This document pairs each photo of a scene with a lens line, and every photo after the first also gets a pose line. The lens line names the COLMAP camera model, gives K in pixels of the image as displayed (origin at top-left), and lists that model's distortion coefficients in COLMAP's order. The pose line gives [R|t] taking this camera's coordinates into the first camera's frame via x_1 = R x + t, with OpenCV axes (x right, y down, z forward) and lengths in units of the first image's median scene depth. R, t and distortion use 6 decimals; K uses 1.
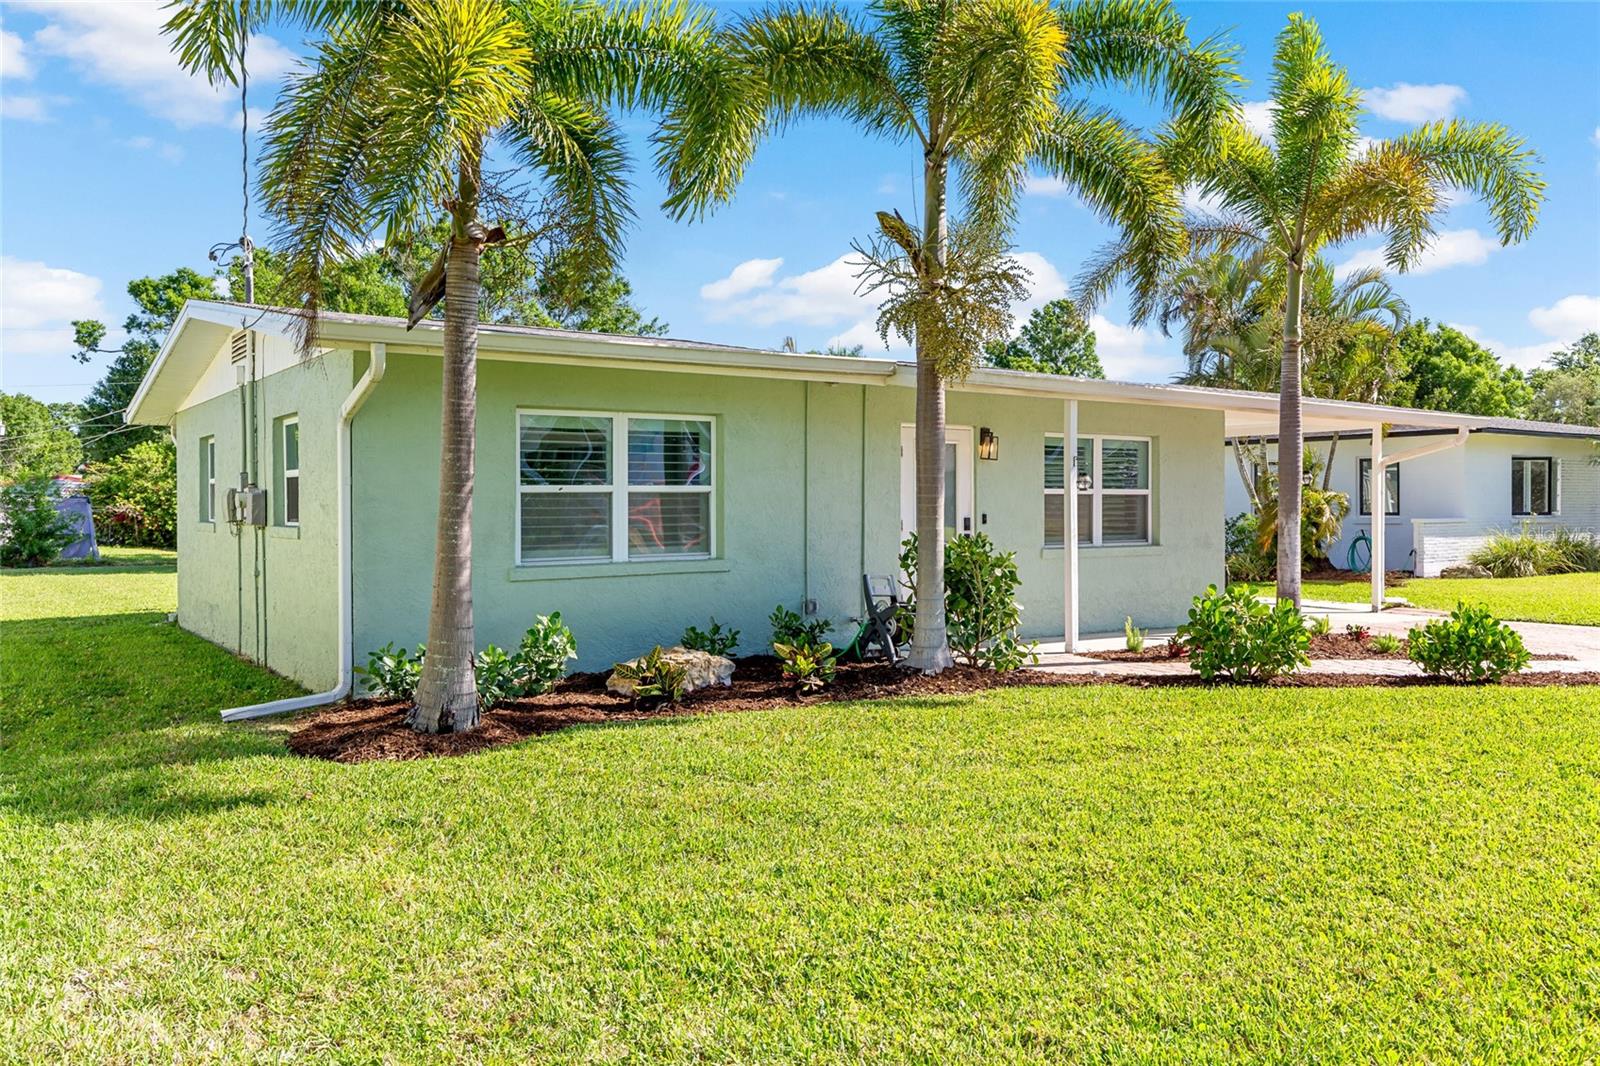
lens RADIAL K [[1234.1, 0, 806.4], [0, 1234.1, 527.2], [0, 0, 1]] dist [-0.005880, -0.011974]
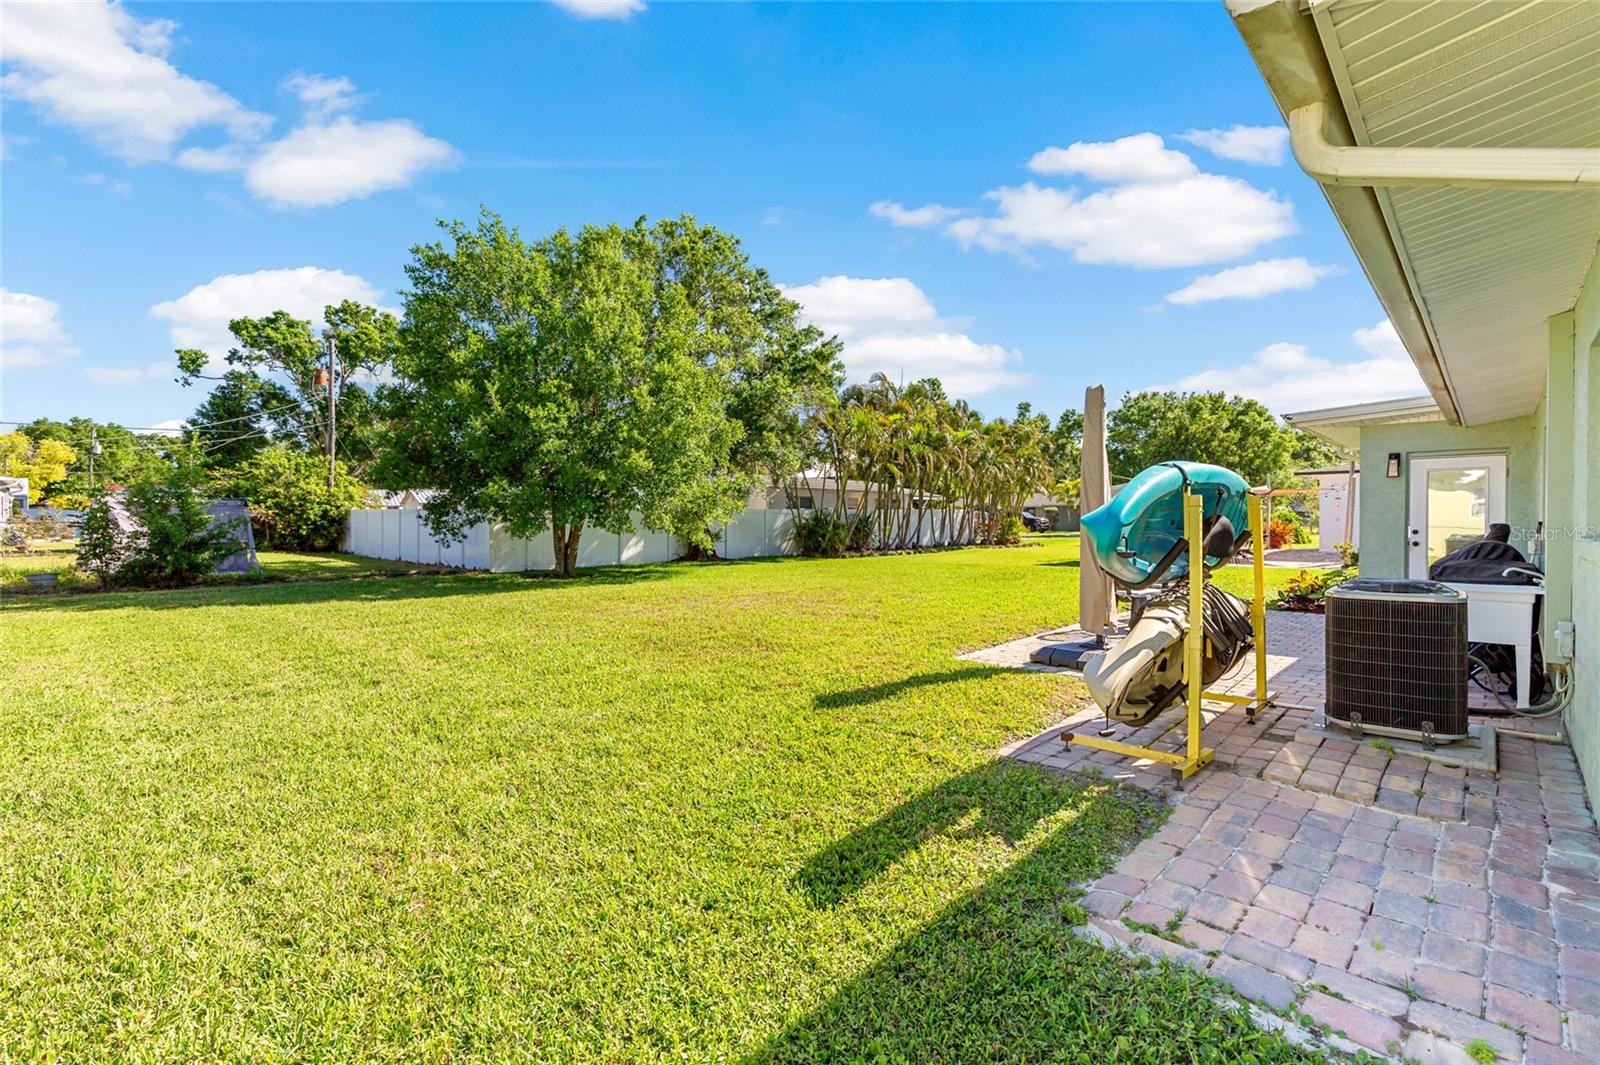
lens RADIAL K [[741.4, 0, 794.8], [0, 741.4, 532.9], [0, 0, 1]] dist [0.004583, 0.001098]
pose [[0.984347, 0.002306, 0.176228, -0.153428], [-0.003249, 0.999982, 0.005060, -0.002490], [-0.176213, -0.005554, 0.984336, 0.218713]]
